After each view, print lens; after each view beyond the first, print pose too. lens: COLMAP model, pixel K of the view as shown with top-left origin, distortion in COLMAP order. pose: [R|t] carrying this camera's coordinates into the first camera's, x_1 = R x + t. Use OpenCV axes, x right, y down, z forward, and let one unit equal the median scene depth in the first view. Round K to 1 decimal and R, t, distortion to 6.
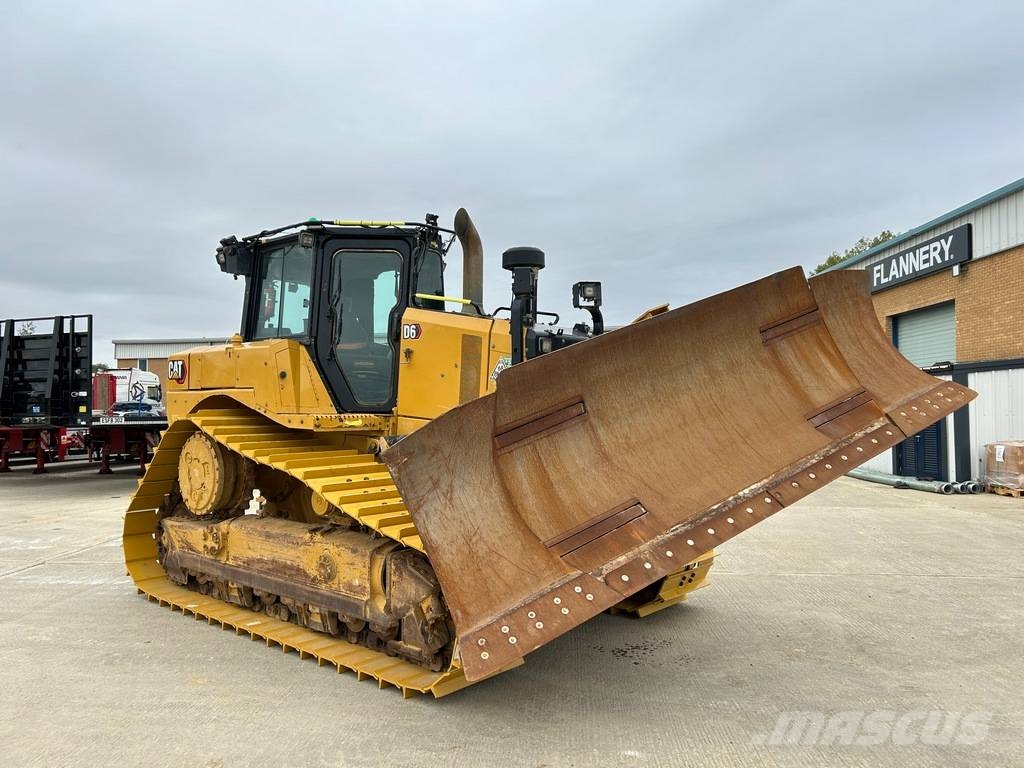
lens RADIAL K [[767.1, 0, 510.6], [0, 767.1, 387.5], [0, 0, 1]] dist [0.065981, -0.072326]
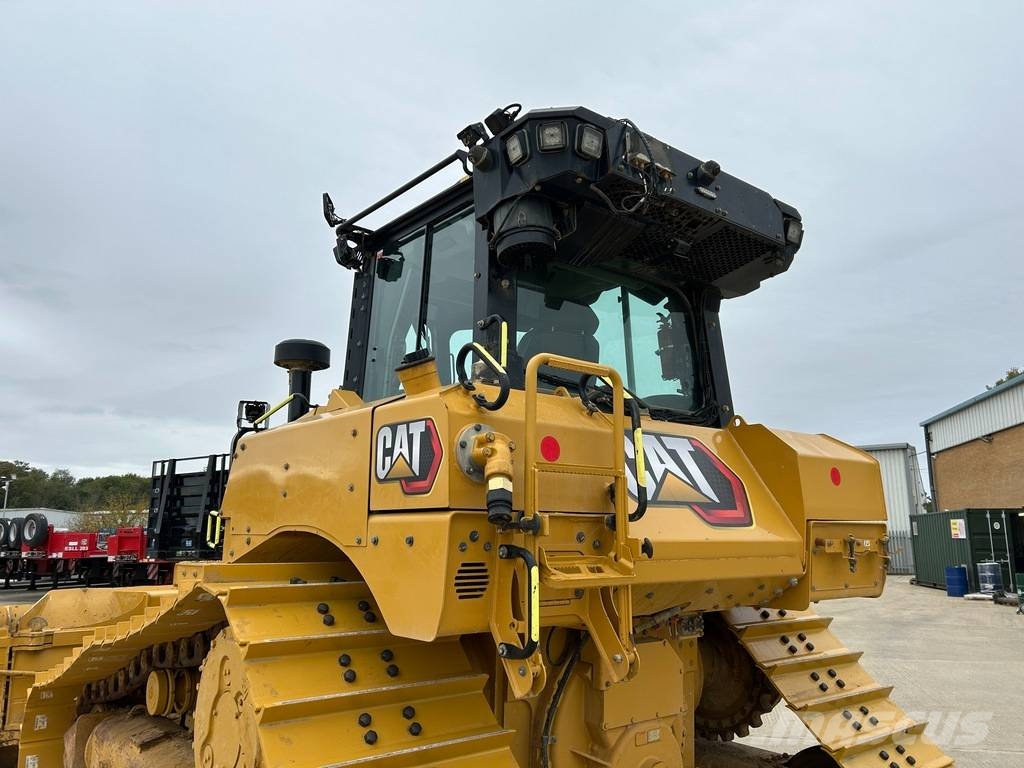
lens RADIAL K [[767.1, 0, 498.7], [0, 767.1, 389.0], [0, 0, 1]] dist [0.065981, -0.072326]
pose [[0.980103, -0.038889, -0.194644, 0.047195], [0.006330, 0.986245, -0.165171, -0.004501], [0.198390, 0.160653, 0.966867, 0.051345]]
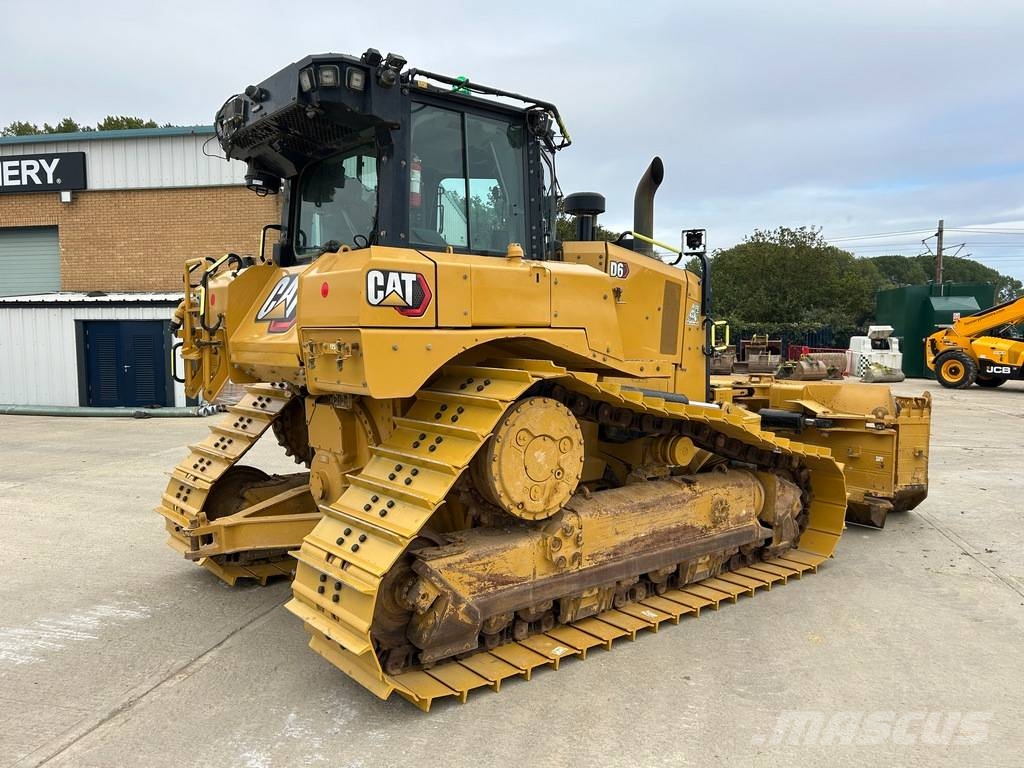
lens RADIAL K [[767.1, 0, 509.5], [0, 767.1, 386.4], [0, 0, 1]] dist [0.065981, -0.072326]
pose [[0.163706, -0.070184, 0.984009, -1.029416], [-0.024353, 0.996875, 0.075153, 0.002698], [-0.986209, -0.036267, 0.161485, 0.912020]]
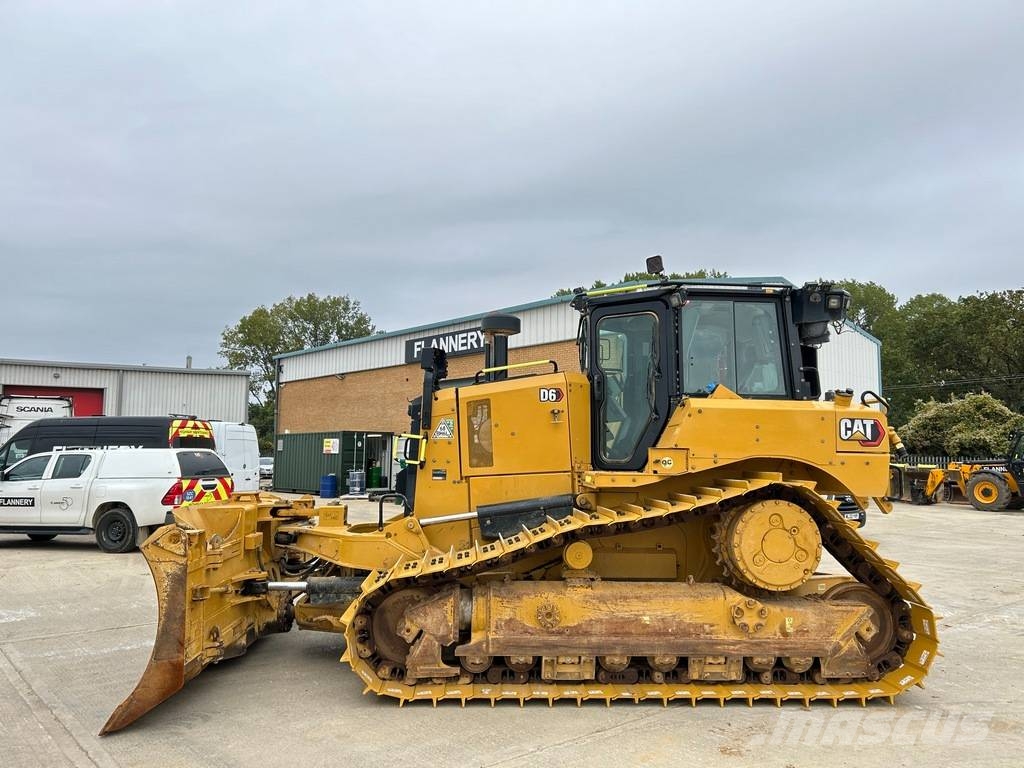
lens RADIAL K [[767.1, 0, 509.5], [0, 767.1, 384.3], [0, 0, 1]] dist [0.065981, -0.072326]
pose [[0.730286, 0.067644, 0.679784, -1.013604], [-0.025338, 0.997083, -0.071997, -0.011335], [-0.682671, 0.035354, 0.729870, -0.009993]]
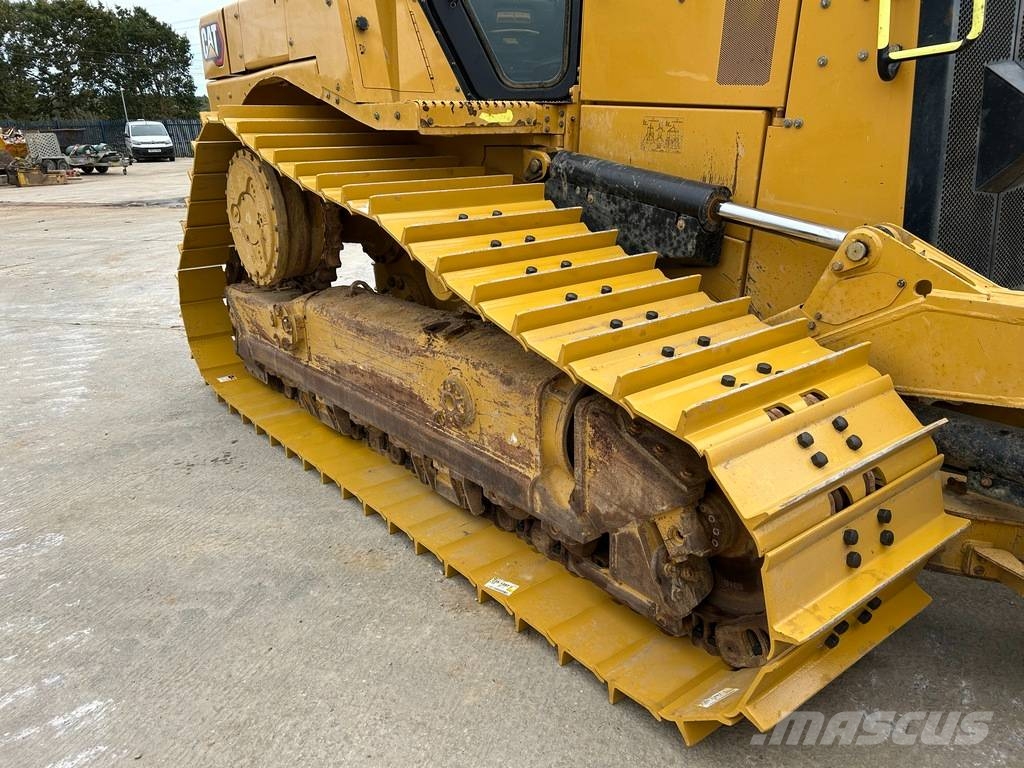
lens RADIAL K [[767.1, 0, 517.4], [0, 767.1, 387.1], [0, 0, 1]] dist [0.065981, -0.072326]
pose [[0.982330, 0.033748, -0.184087, -0.083206], [0.029586, 0.943238, 0.330796, 0.041465], [0.184802, -0.330398, 0.925573, 0.430140]]
